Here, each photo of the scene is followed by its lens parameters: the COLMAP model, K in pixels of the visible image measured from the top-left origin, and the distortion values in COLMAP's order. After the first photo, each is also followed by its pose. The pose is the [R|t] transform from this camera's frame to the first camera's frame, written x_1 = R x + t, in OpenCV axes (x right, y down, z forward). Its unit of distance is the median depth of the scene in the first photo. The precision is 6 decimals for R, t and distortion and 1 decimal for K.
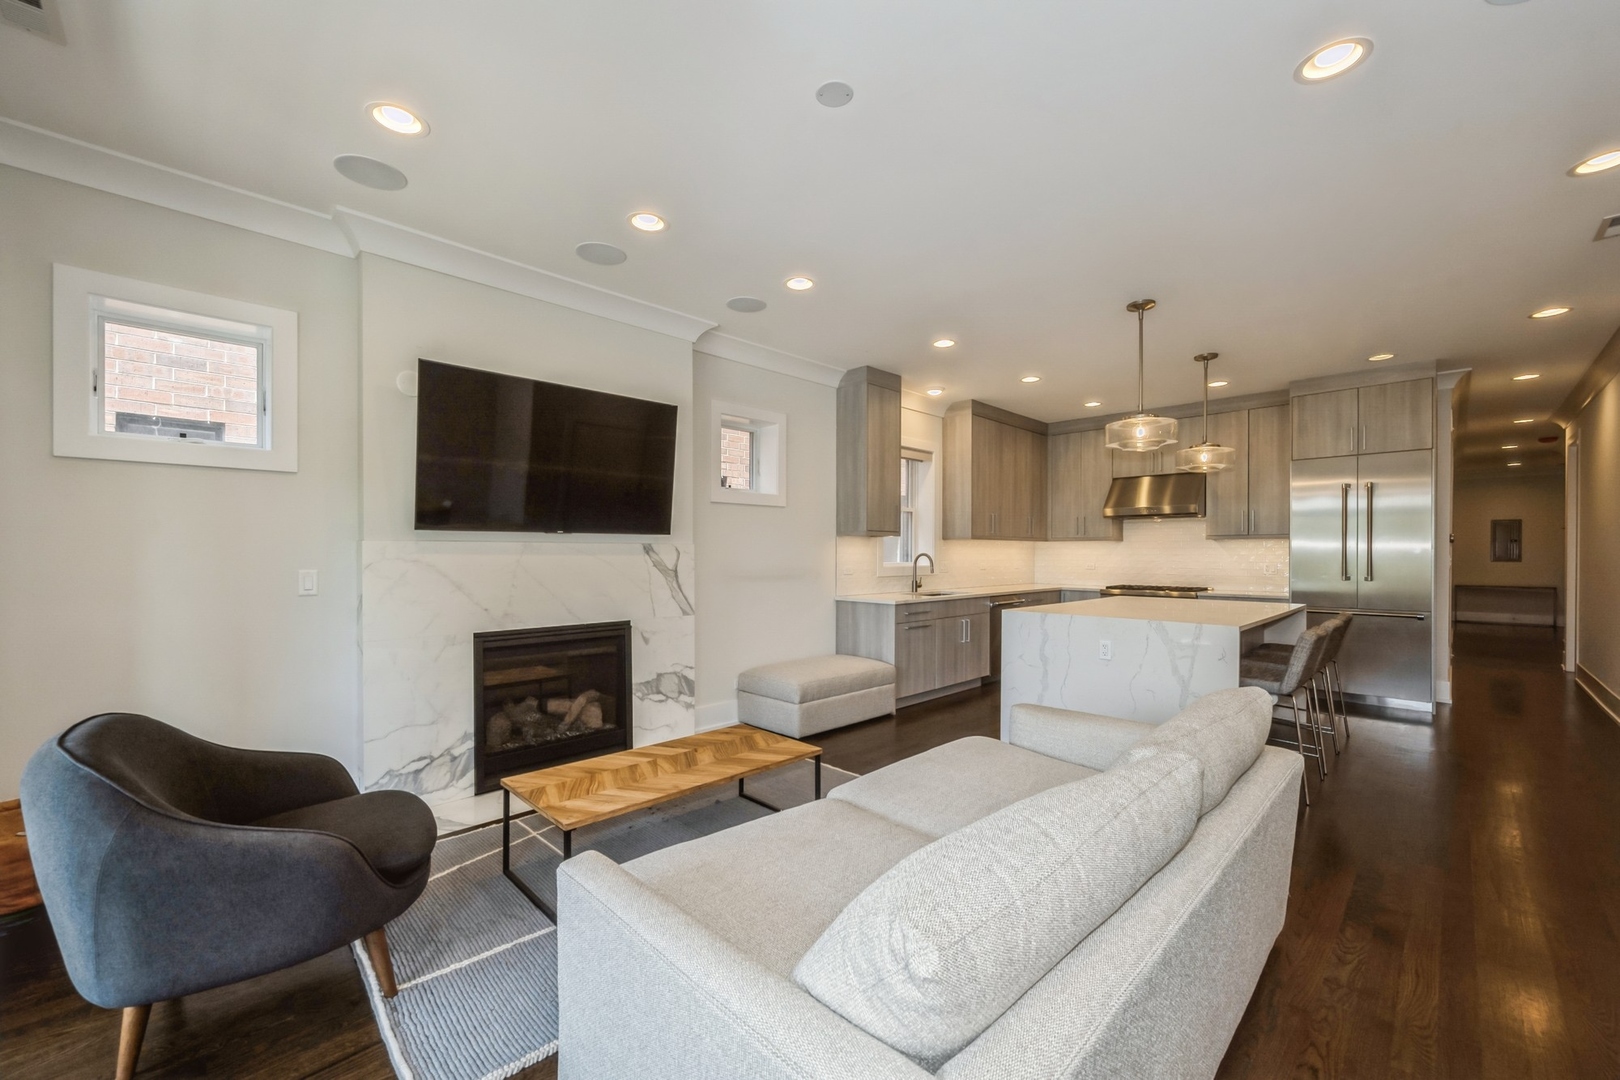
lens RADIAL K [[656.6, 0, 799.0], [0, 656.6, 554.7], [0, 0, 1]] dist [0.001122, 0.000674]
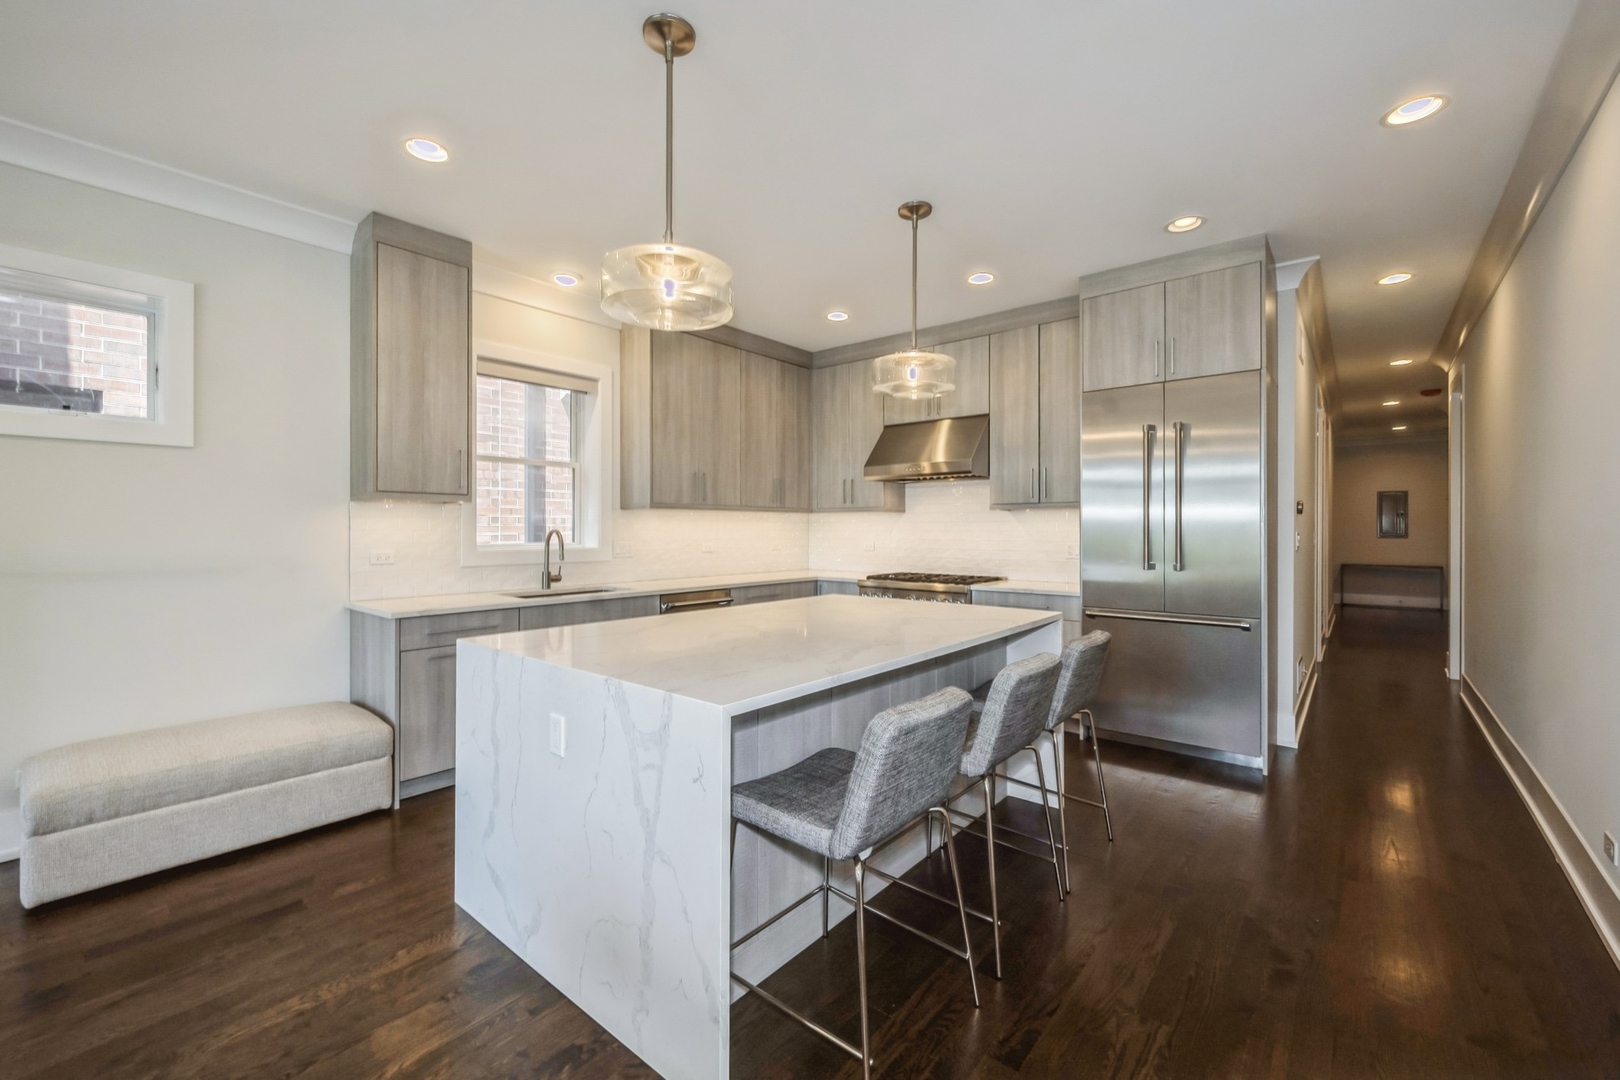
lens RADIAL K [[656.6, 0, 820.9], [0, 656.6, 528.4], [0, 0, 1]] dist [0.001122, 0.000674]
pose [[0.995576, -0.001620, 0.093951, 0.368006], [0.001985, 0.999991, -0.003791, -0.000192], [-0.093944, 0.003961, 0.995570, 0.308382]]
